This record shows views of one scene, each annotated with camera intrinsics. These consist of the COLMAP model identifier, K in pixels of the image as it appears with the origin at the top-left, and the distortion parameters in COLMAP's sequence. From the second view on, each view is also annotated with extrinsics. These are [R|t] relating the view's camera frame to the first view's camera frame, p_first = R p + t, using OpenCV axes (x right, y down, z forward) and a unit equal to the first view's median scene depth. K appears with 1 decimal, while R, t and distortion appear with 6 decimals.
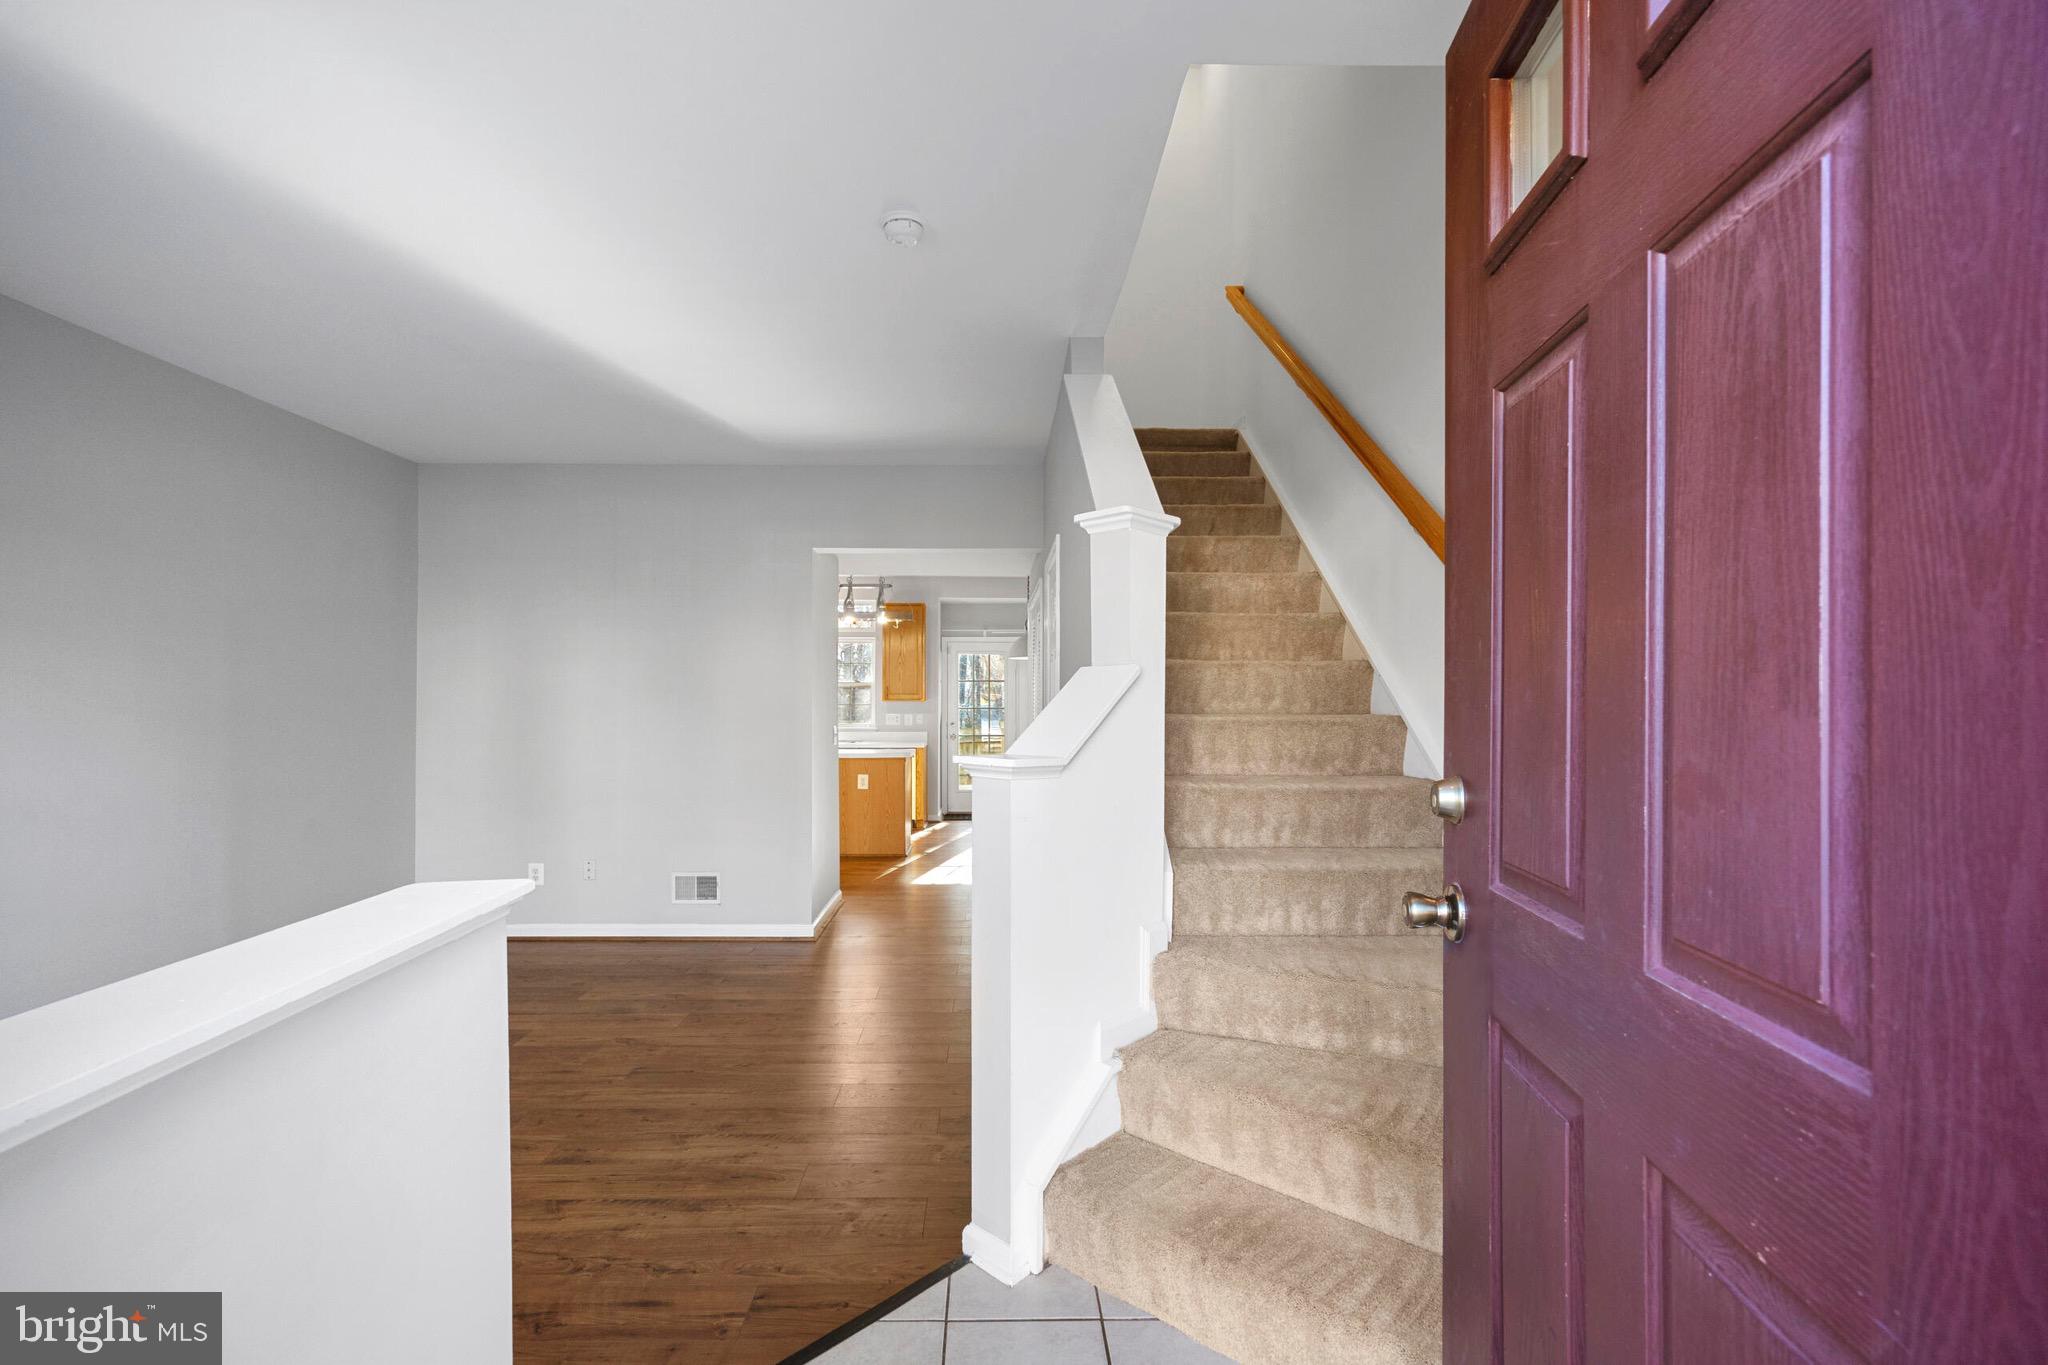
lens RADIAL K [[936.9, 0, 997.6], [0, 936.9, 706.3], [0, 0, 1]] dist [-0.005612, 0.002404]
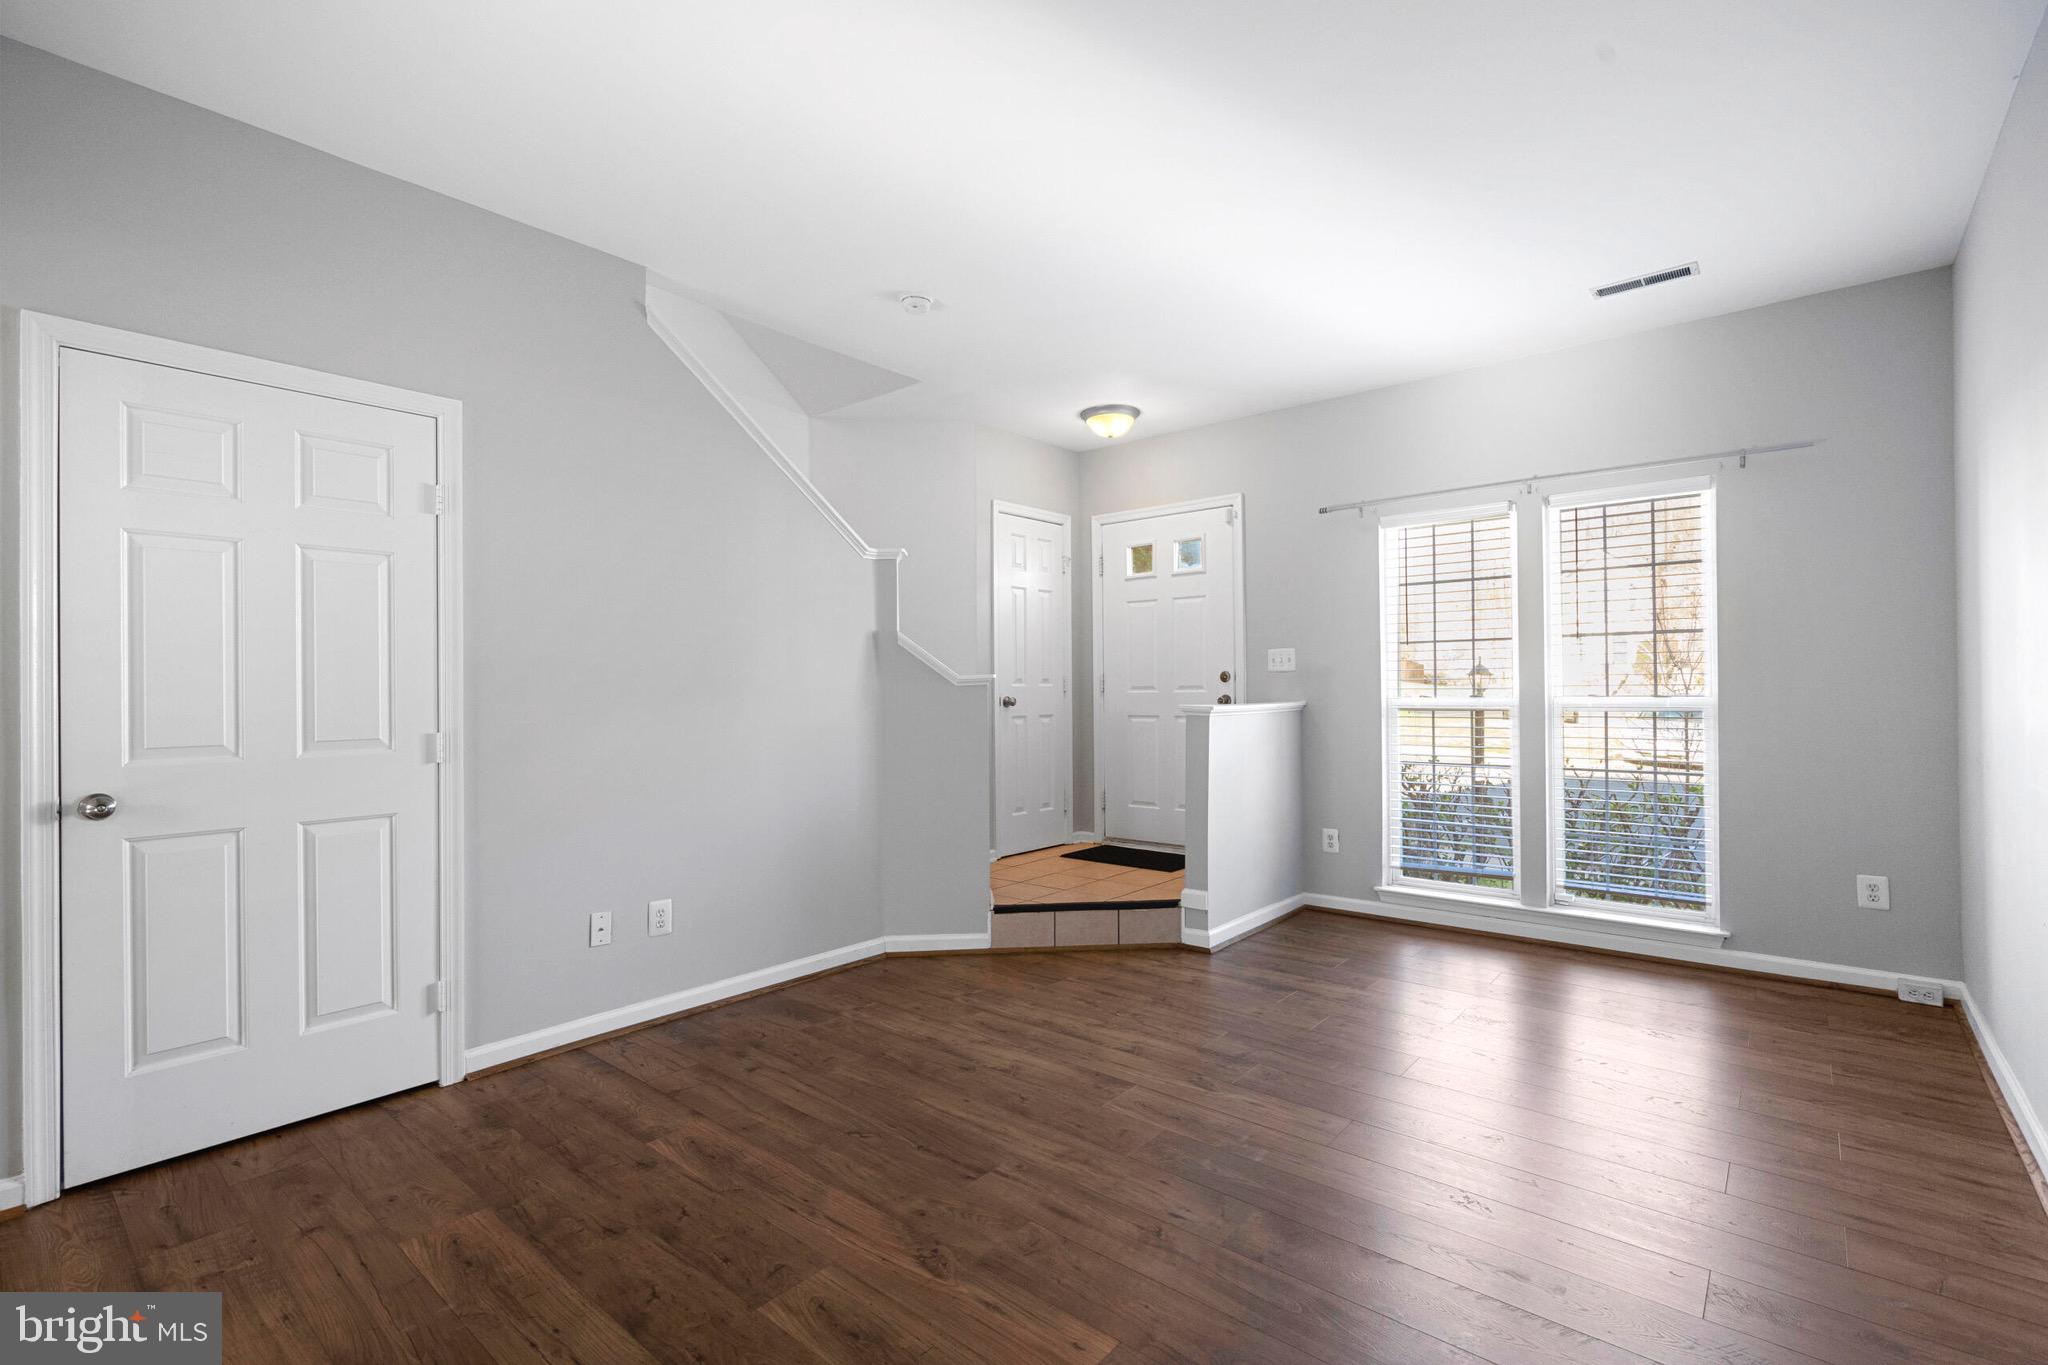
lens RADIAL K [[936.9, 0, 1016.8], [0, 936.9, 674.4], [0, 0, 1]] dist [-0.005612, 0.002404]
pose [[-0.762040, 0.016018, 0.647331, -0.564730], [0.012425, 0.999872, -0.010115, 0.027255], [-0.647410, 0.000336, -0.762142, 0.994738]]
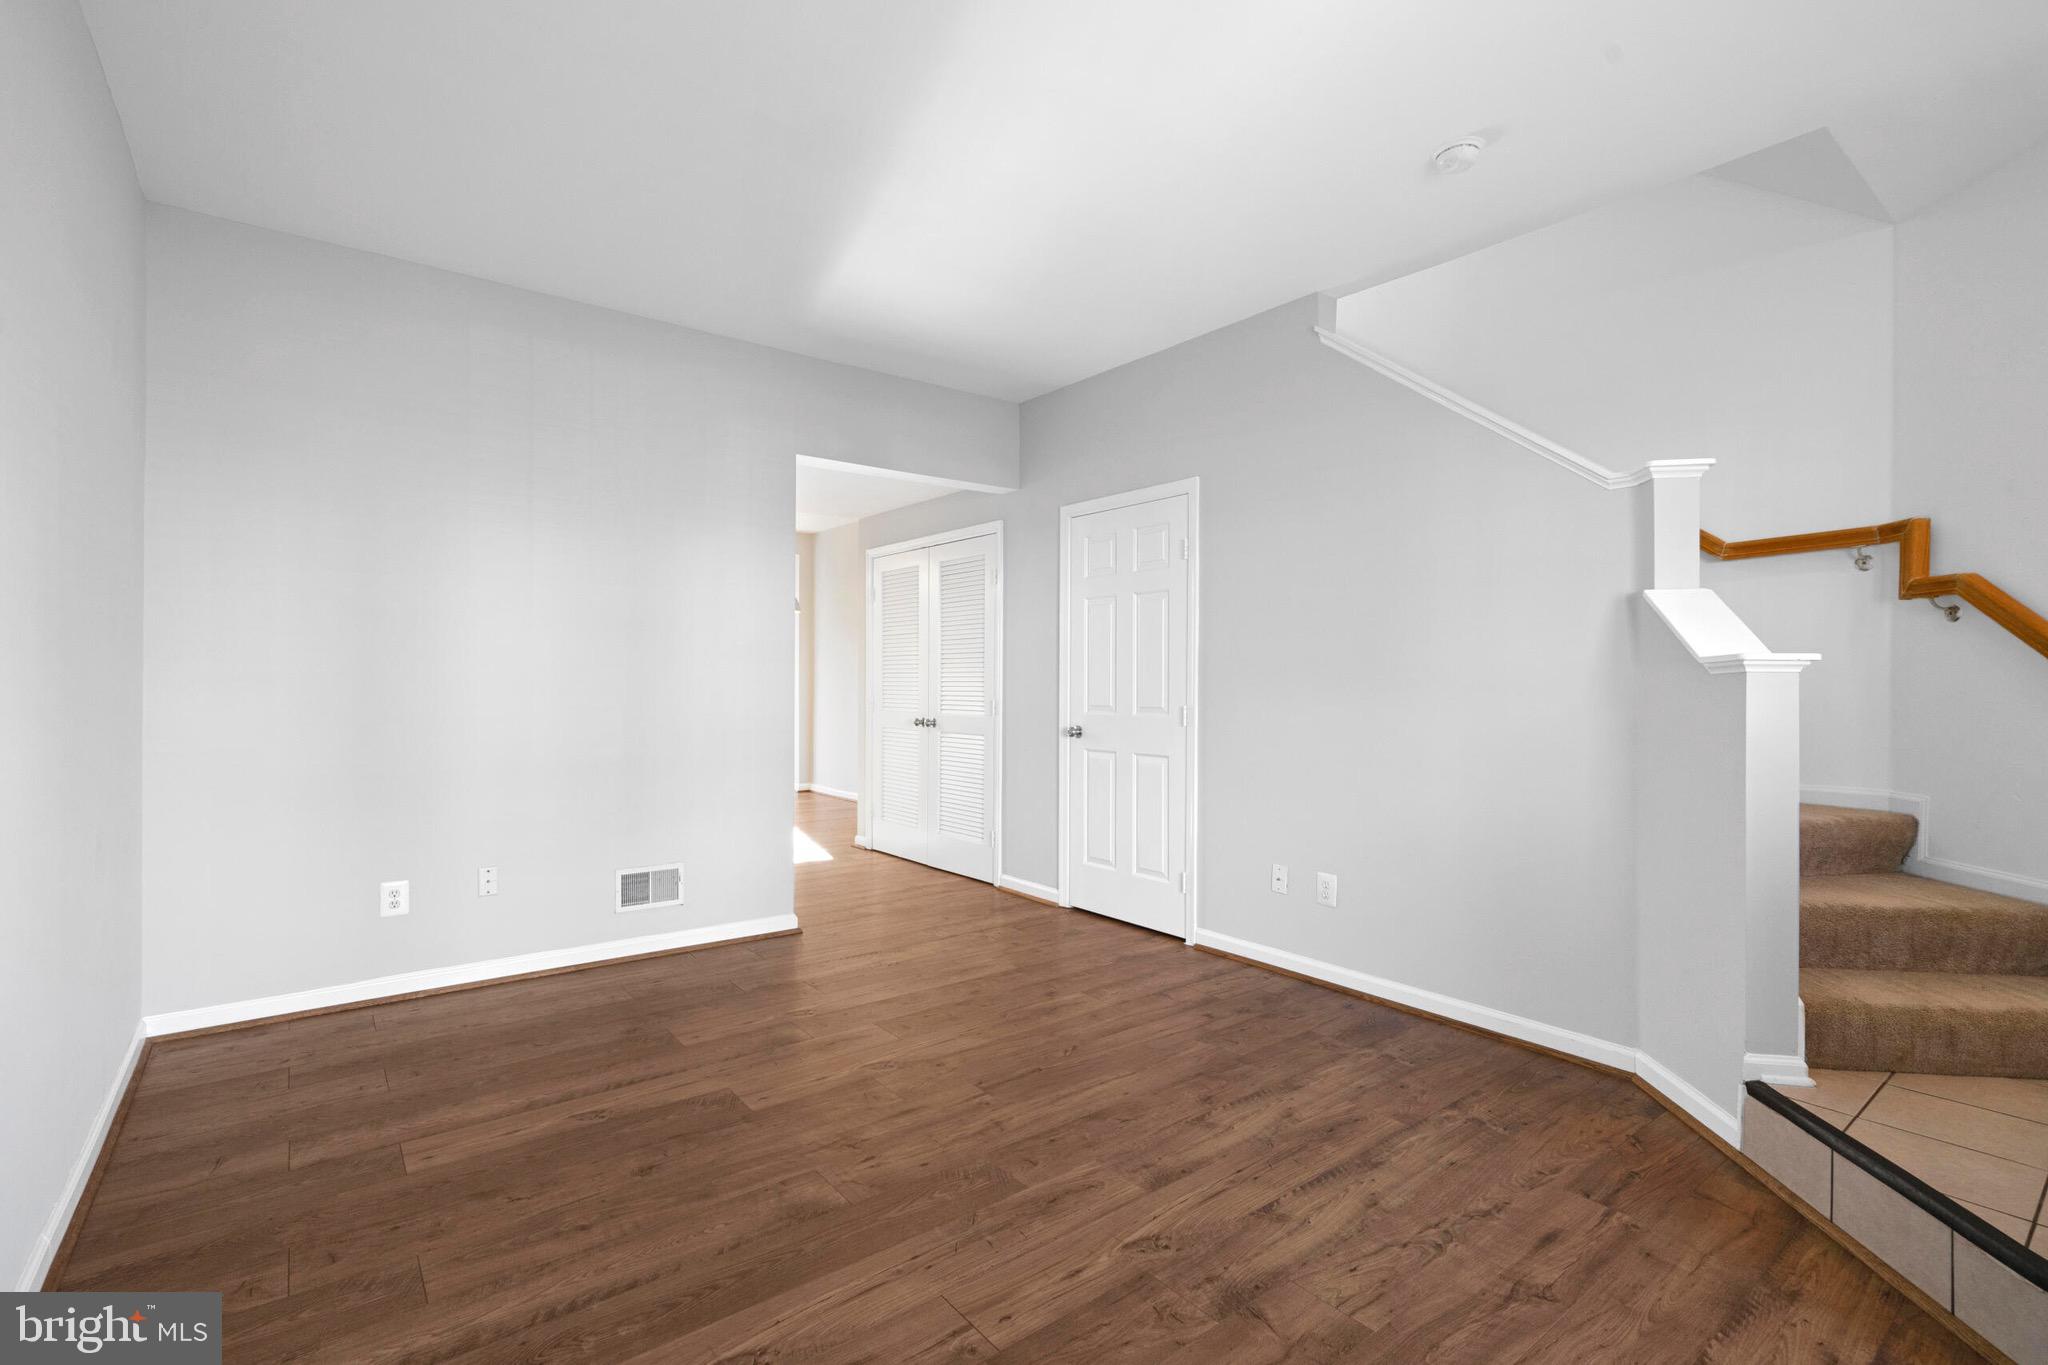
lens RADIAL K [[936.9, 0, 1005.1], [0, 936.9, 684.1], [0, 0, 1]] dist [-0.005612, 0.002404]
pose [[0.799137, -0.000585, 0.601149, -0.567230], [0.000674, 1.000000, 0.000077, 0.032113], [-0.601149, 0.000344, 0.799137, 0.236040]]
